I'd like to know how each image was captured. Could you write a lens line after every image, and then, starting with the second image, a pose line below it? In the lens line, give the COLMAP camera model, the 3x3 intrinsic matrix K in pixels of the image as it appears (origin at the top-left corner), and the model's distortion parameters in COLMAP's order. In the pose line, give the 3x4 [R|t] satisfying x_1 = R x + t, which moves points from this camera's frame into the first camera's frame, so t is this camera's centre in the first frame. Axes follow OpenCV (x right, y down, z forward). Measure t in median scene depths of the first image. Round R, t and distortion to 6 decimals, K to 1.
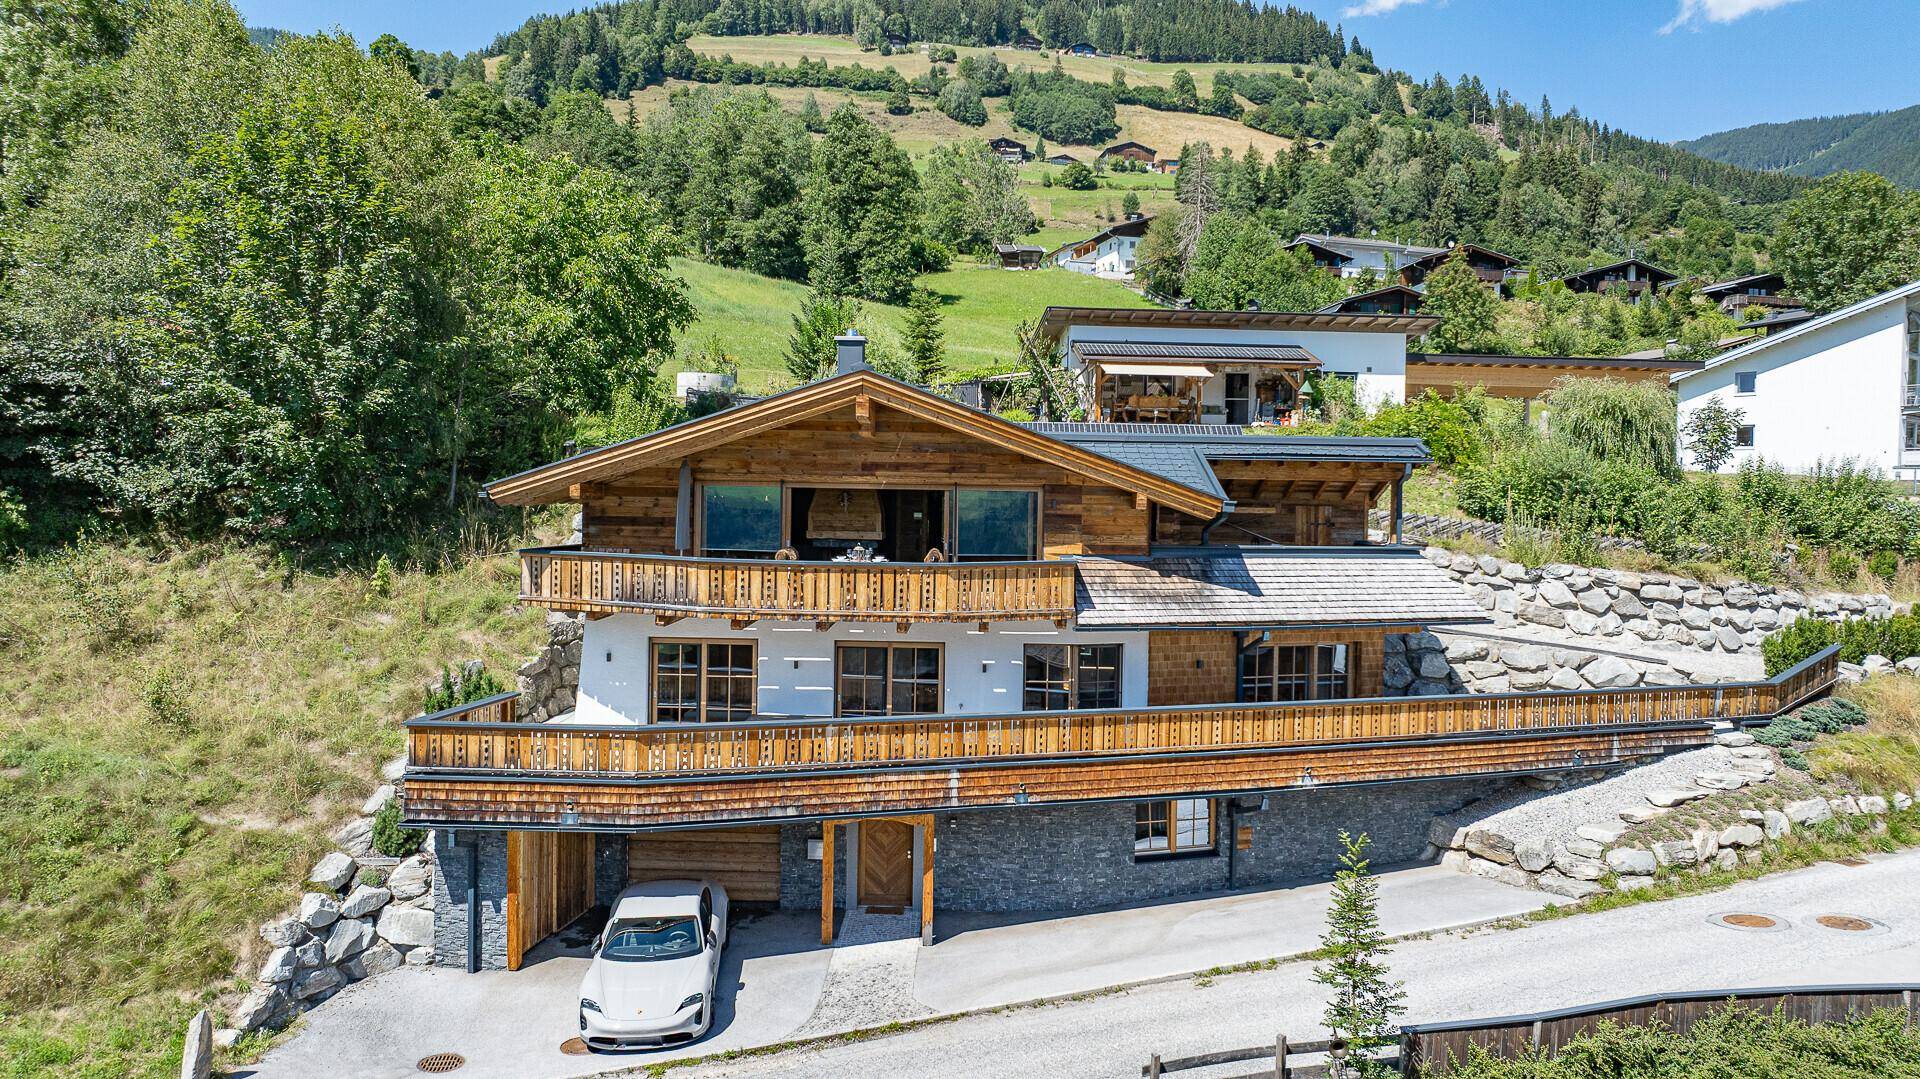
lens RADIAL K [[1355.9, 0, 955.9], [0, 1355.9, 541.0], [0, 0, 1]] dist [-0.020819, -0.003608]
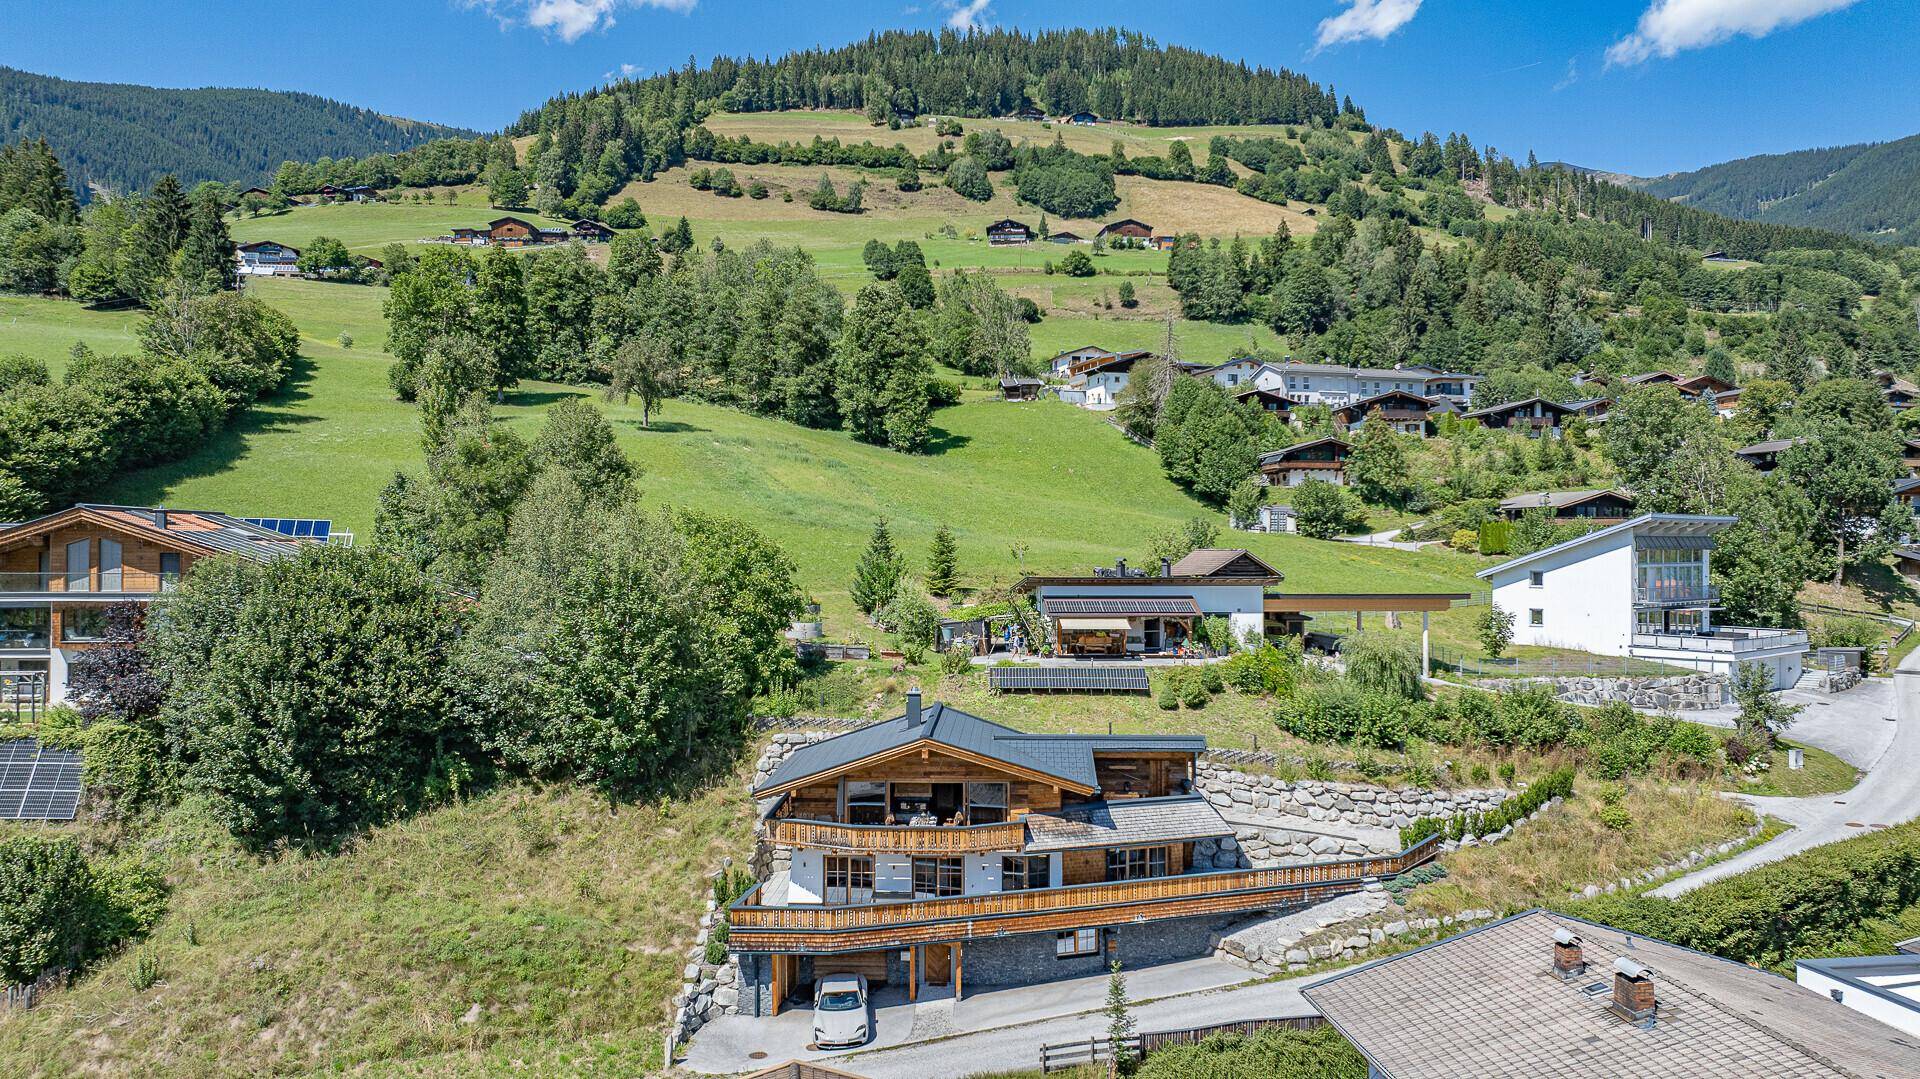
lens RADIAL K [[1355.9, 0, 955.9], [0, 1355.9, 541.0], [0, 0, 1]] dist [-0.020819, -0.003608]
pose [[0.999822, -0.016197, -0.009725, 0.003473], [0.015934, 0.999522, -0.026511, -0.176418], [0.010149, 0.026351, 0.999601, -0.548325]]
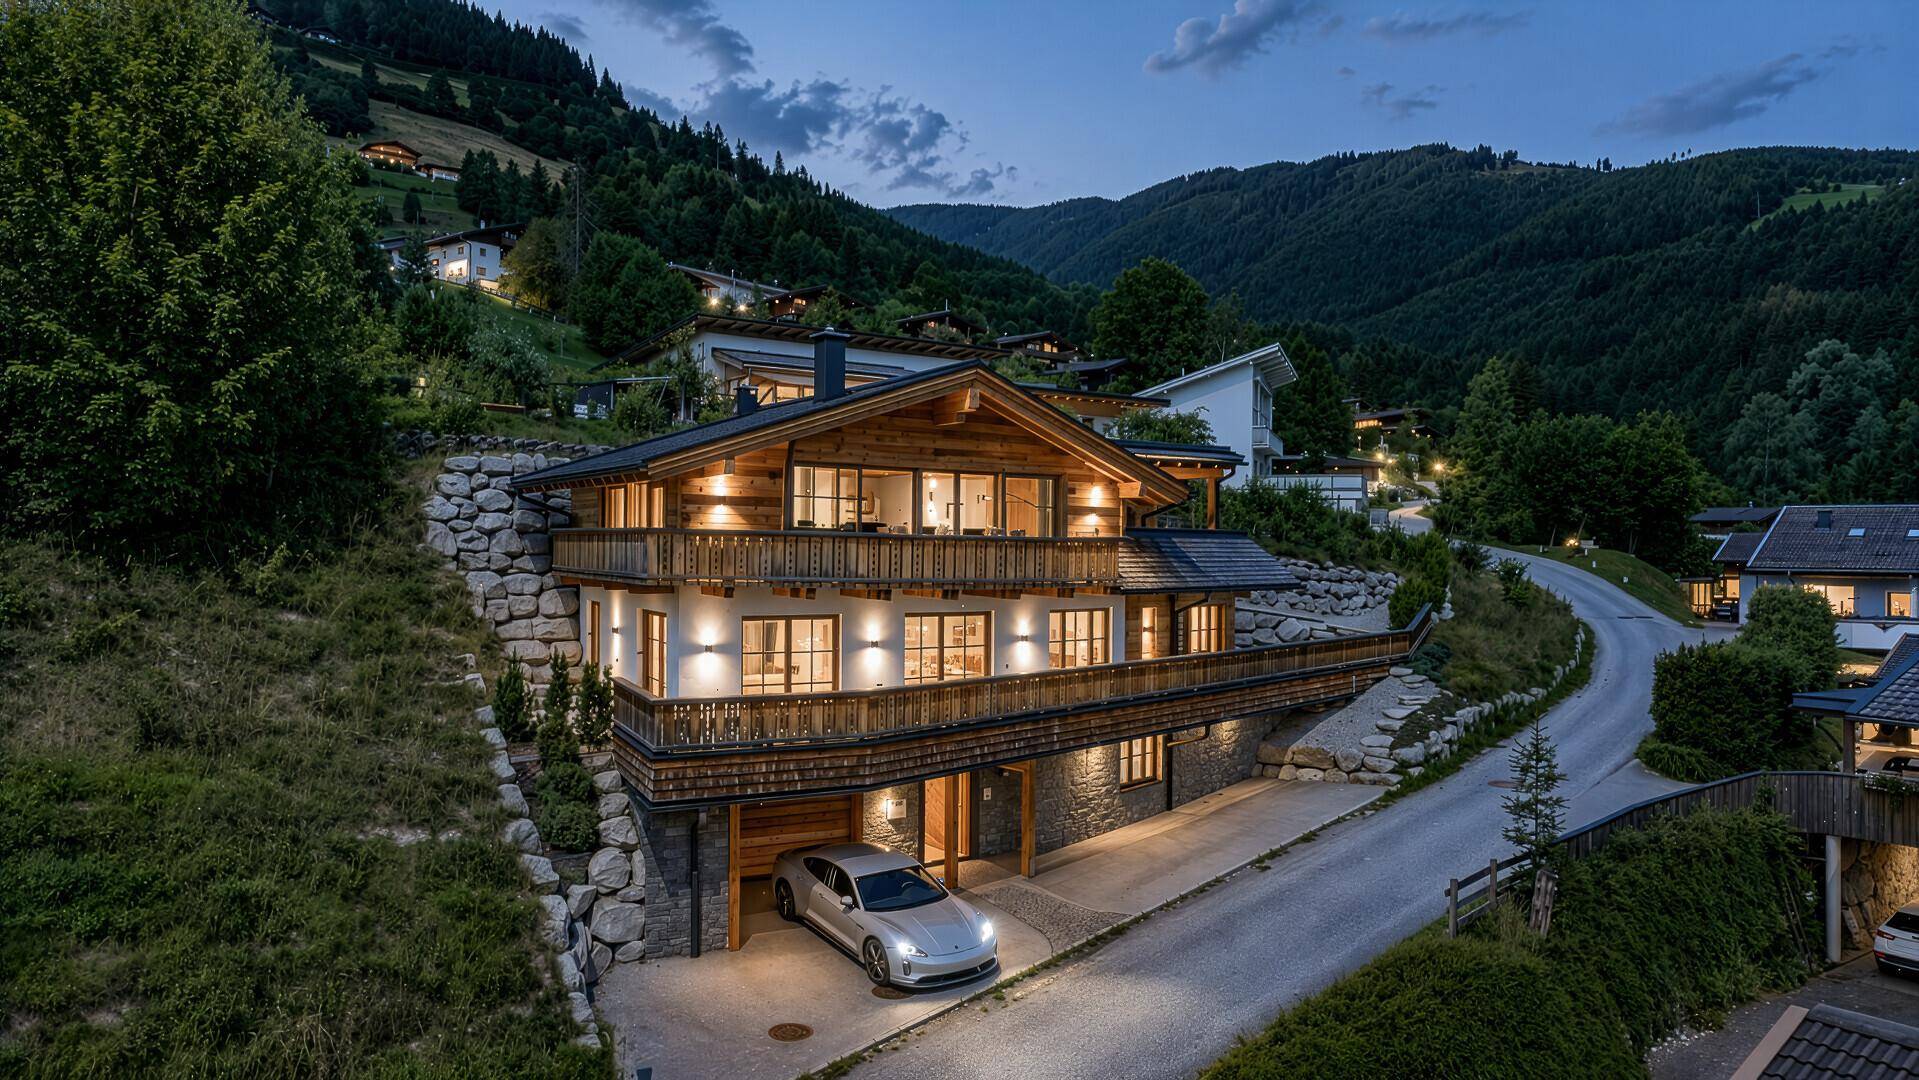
lens RADIAL K [[1355.2, 0, 955.4], [0, 1355.2, 541.5], [0, 0, 1]] dist [-0.020819, -0.003608]
pose [[0.849847, -0.001517, 0.527027, -0.309849], [0.010867, 0.999834, -0.014645, 0.016599], [-0.526917, 0.018173, 0.849722, 0.032351]]
